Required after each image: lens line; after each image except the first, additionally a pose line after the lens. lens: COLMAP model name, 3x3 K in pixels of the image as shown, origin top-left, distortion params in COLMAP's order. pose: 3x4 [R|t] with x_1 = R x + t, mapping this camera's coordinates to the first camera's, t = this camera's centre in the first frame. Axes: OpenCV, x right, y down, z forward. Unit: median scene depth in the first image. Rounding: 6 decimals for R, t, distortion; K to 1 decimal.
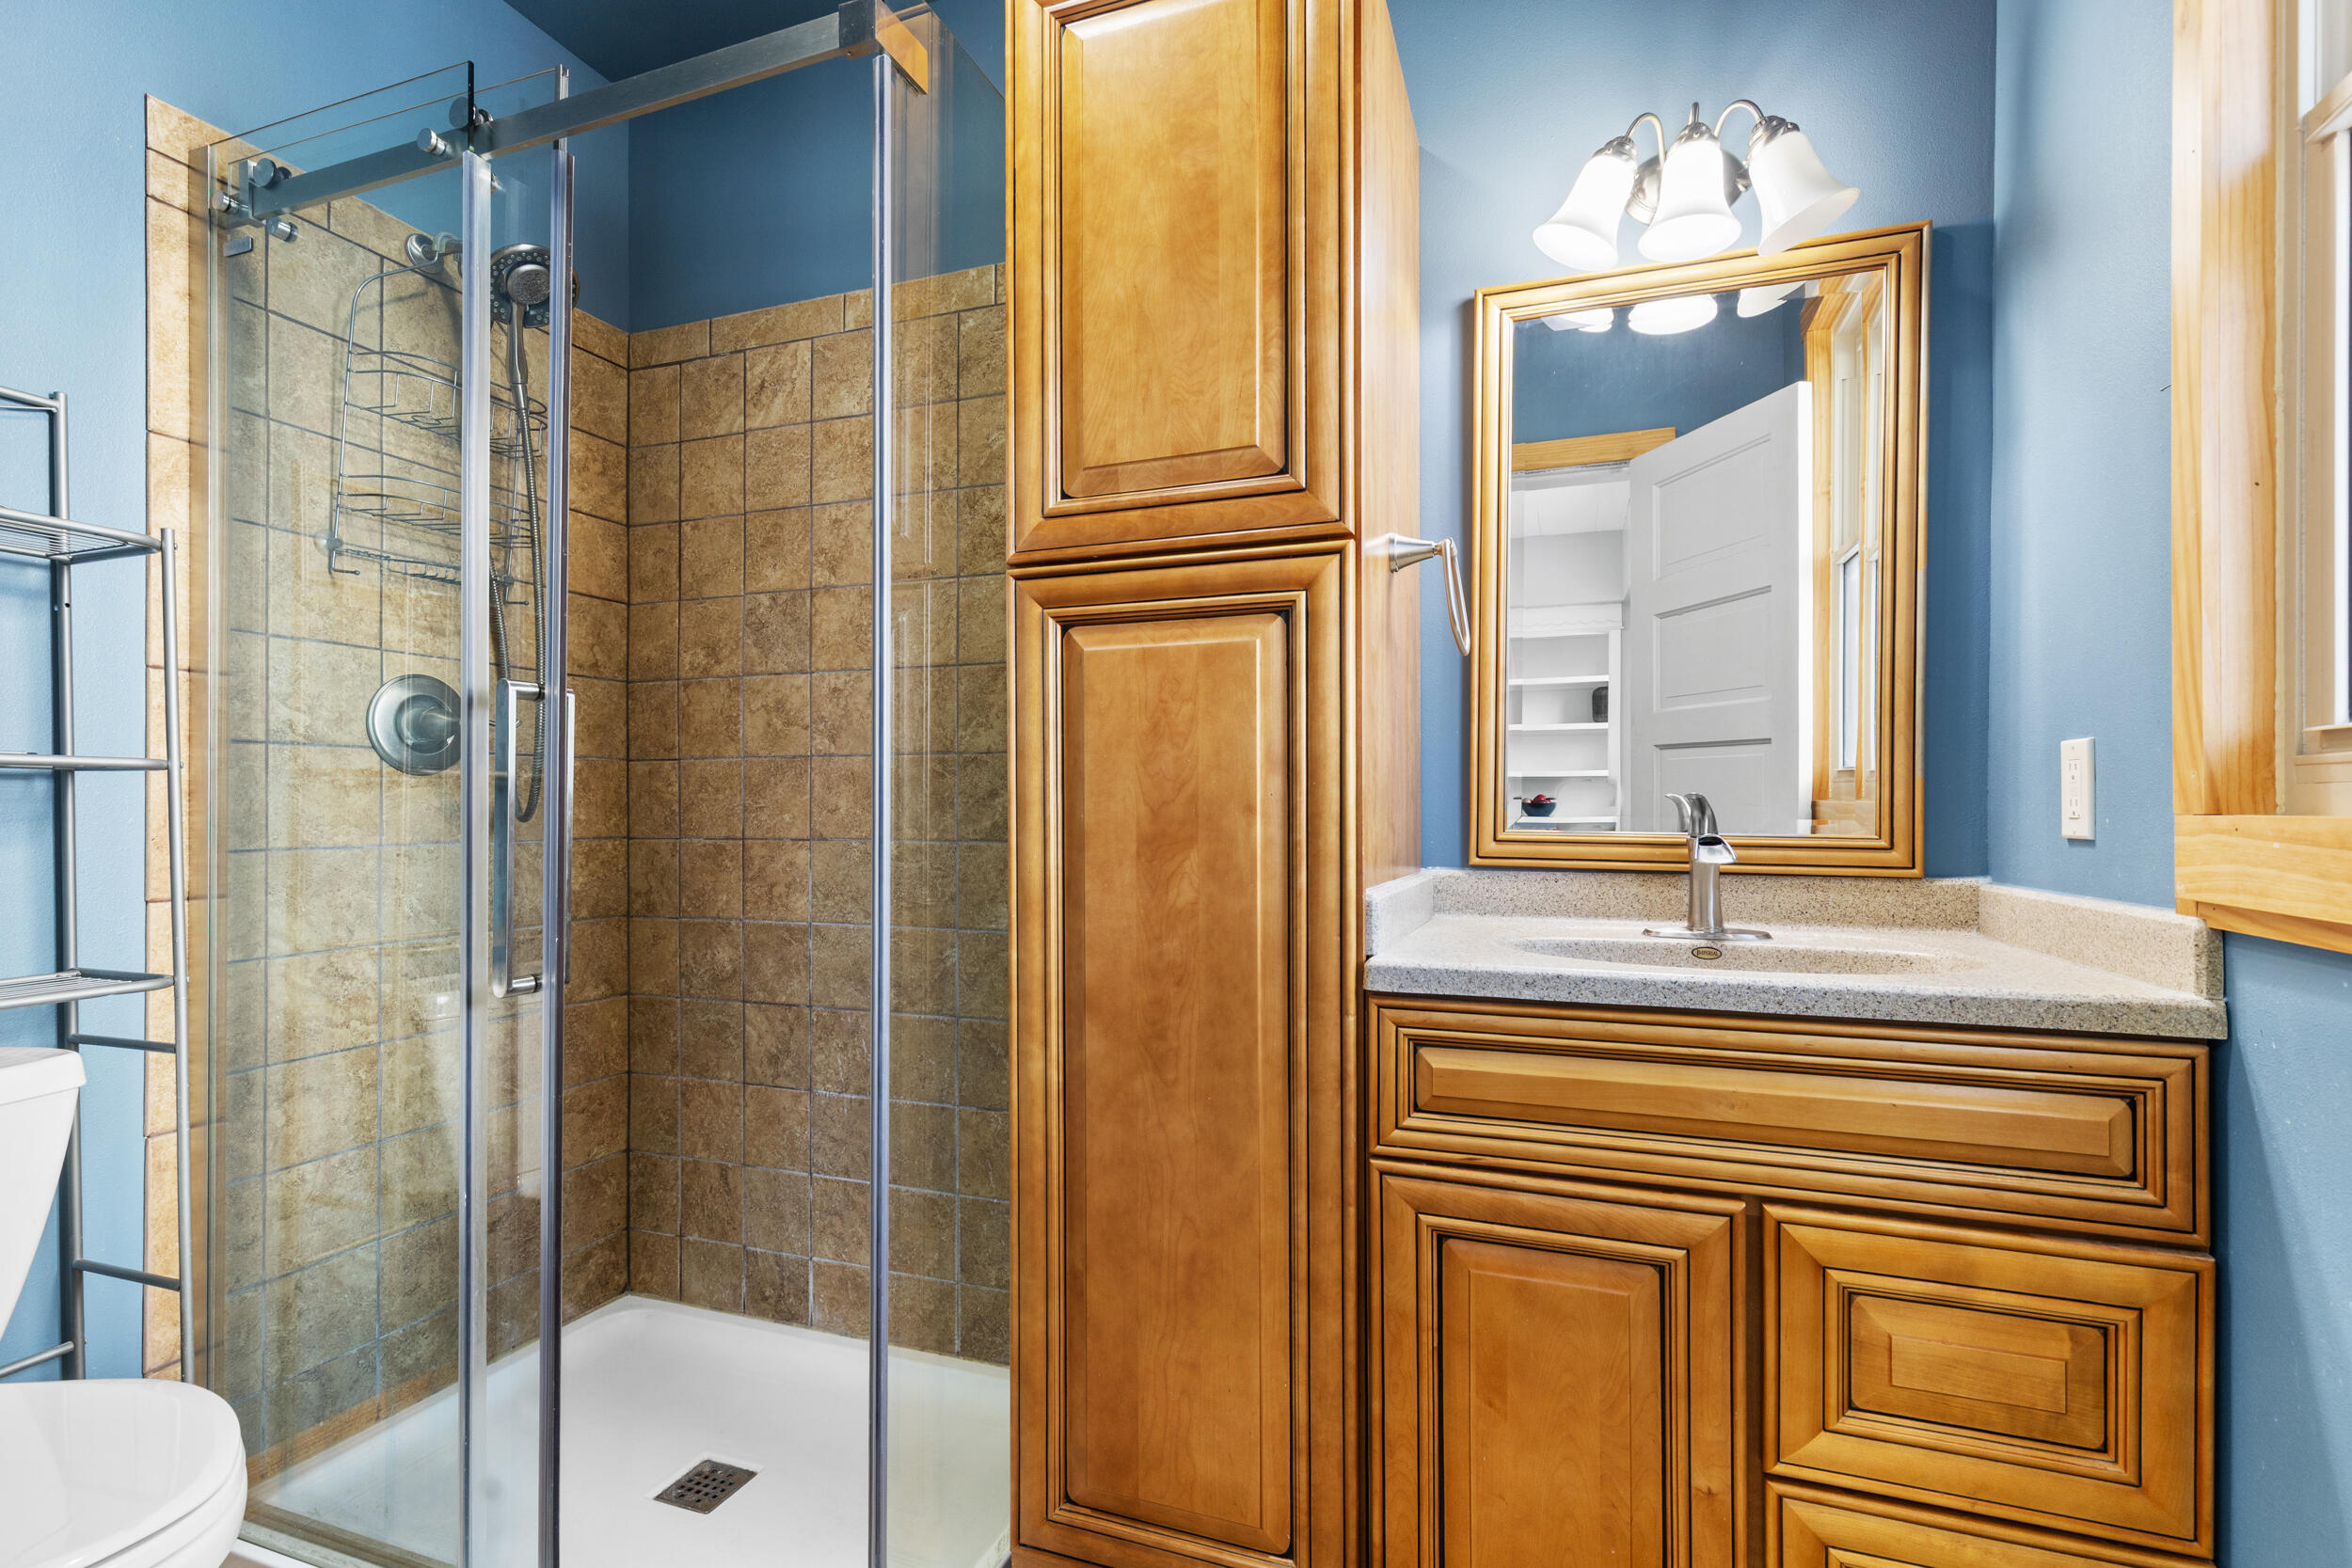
lens RADIAL K [[1064.4, 0, 1183.0], [0, 1064.4, 803.2], [0, 0, 1]] dist [-0.000343, -0.000220]
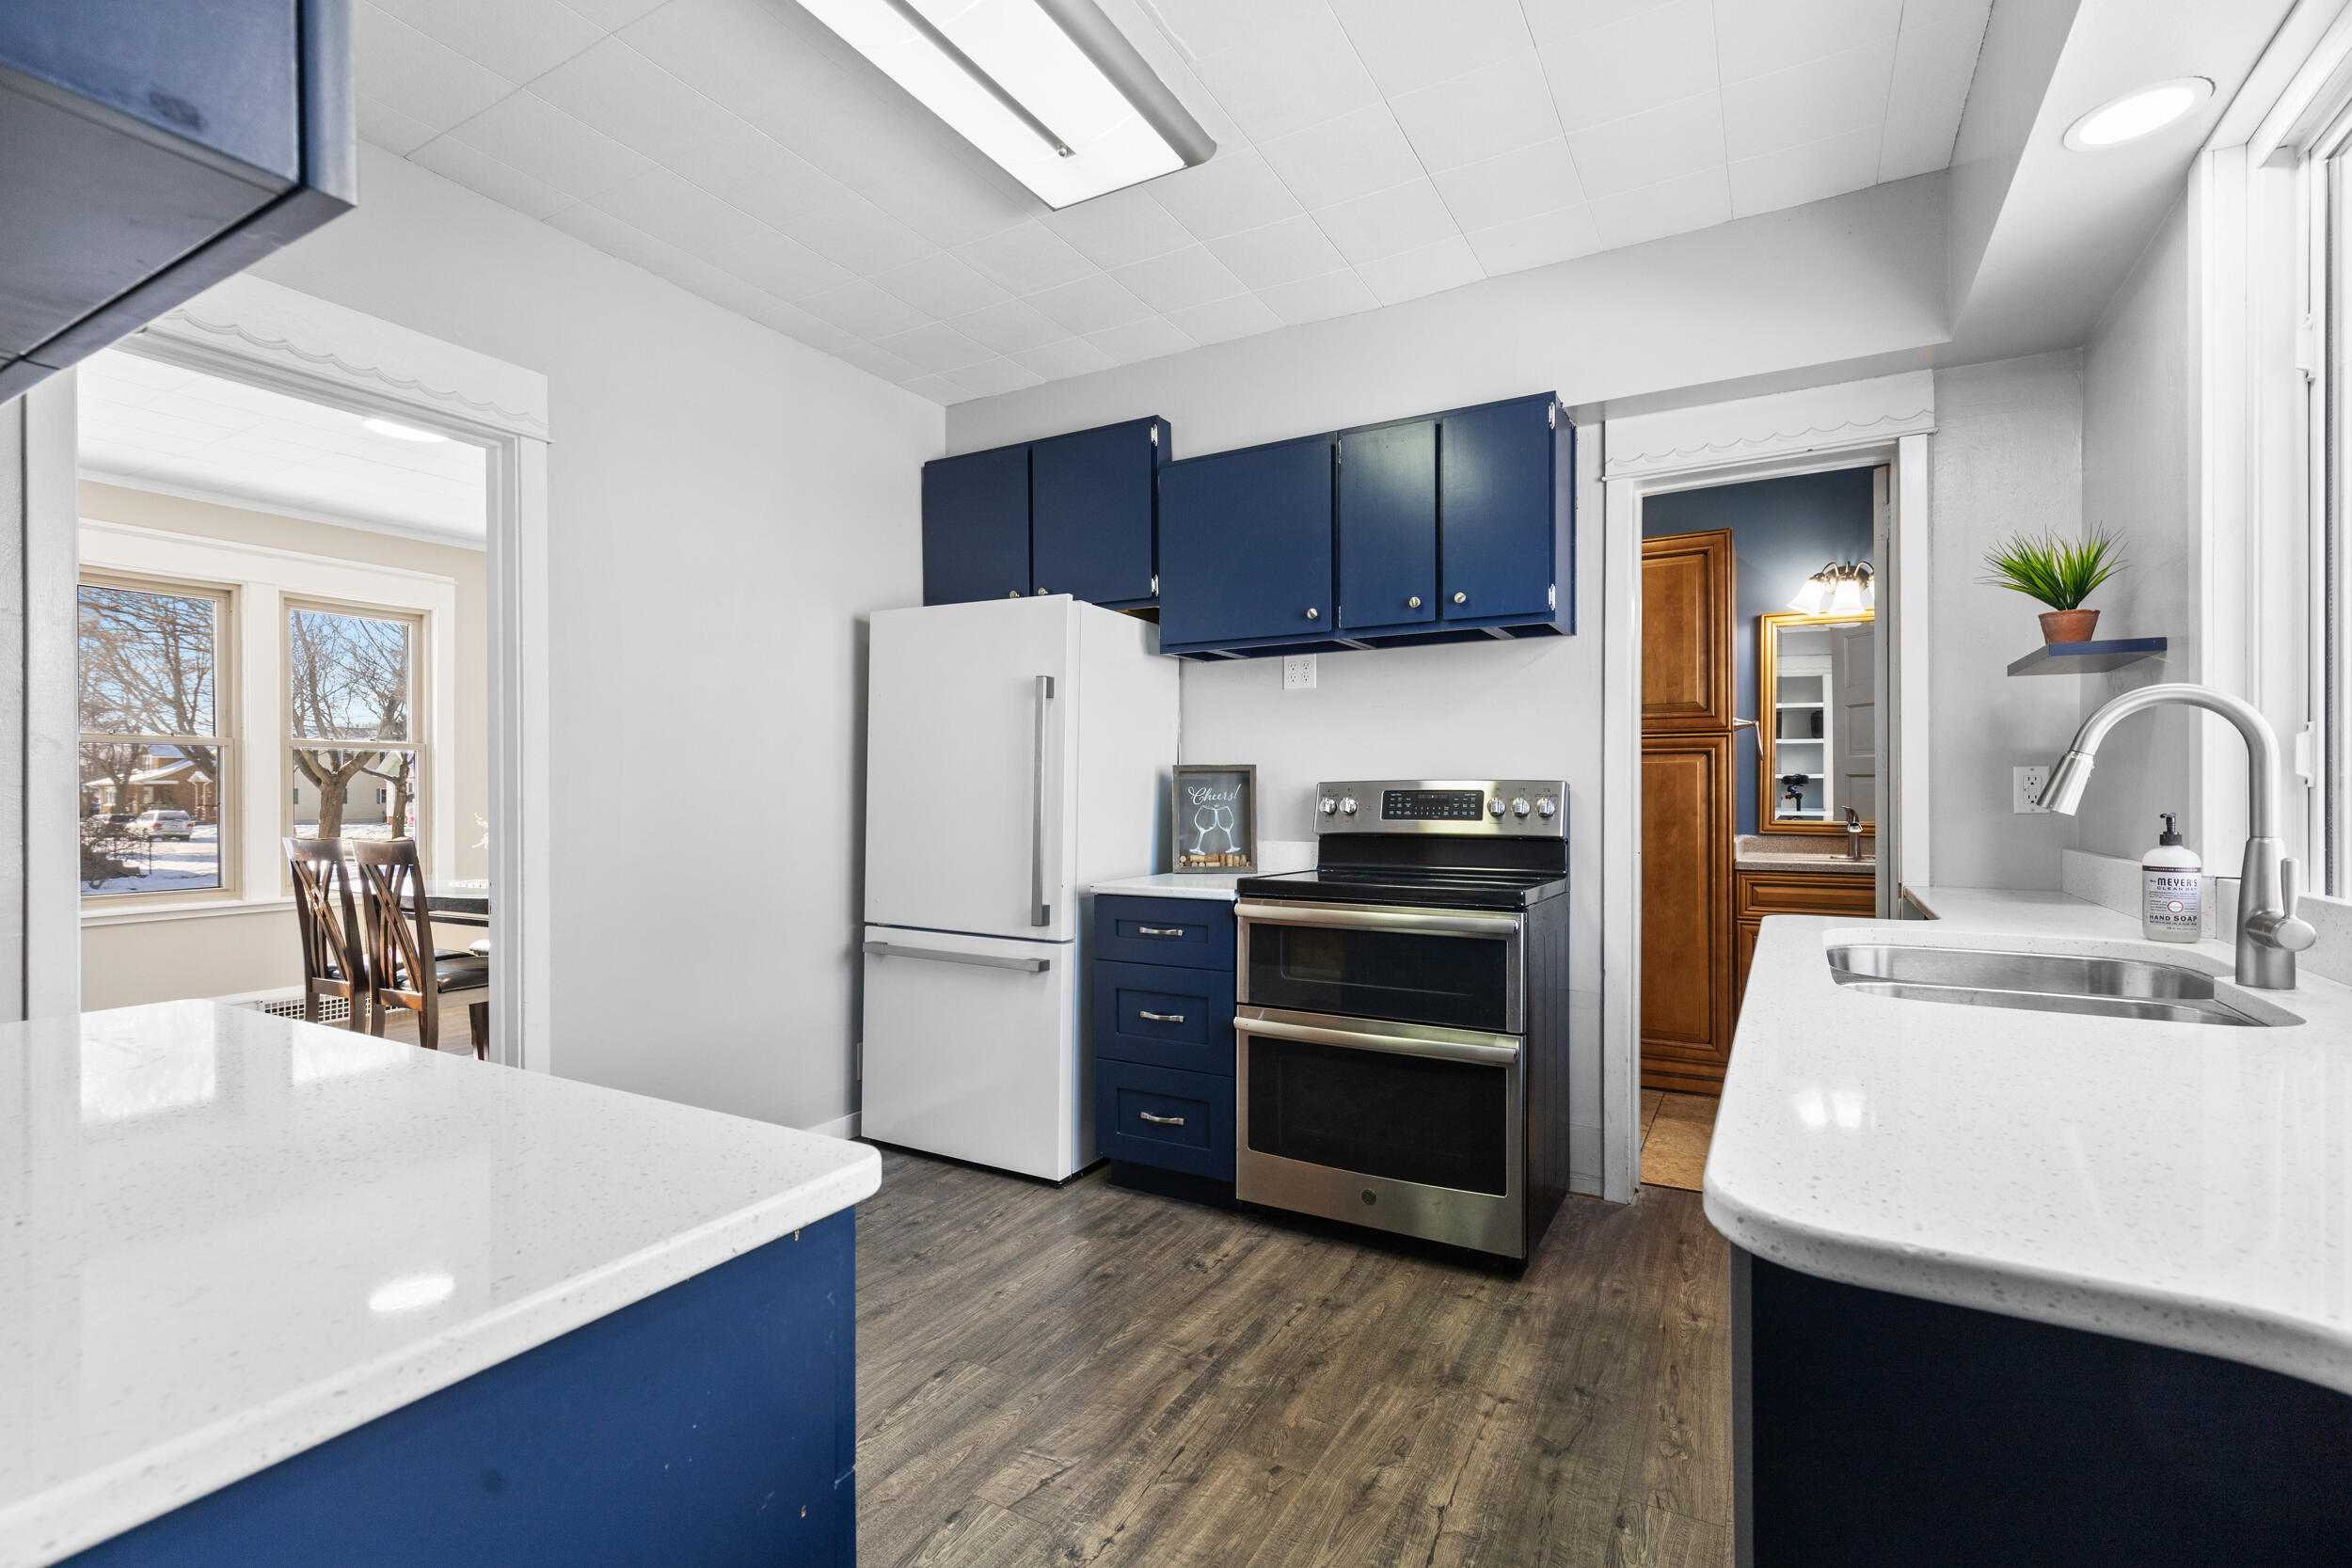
lens RADIAL K [[1064.4, 0, 1177.4], [0, 1064.4, 791.4], [0, 0, 1]] dist [-0.000343, -0.000220]
pose [[0.985662, -0.003036, -0.168702, -0.936014], [0.003142, 0.999995, 0.000361, -0.068934], [0.168700, -0.000886, 0.985667, -2.438941]]
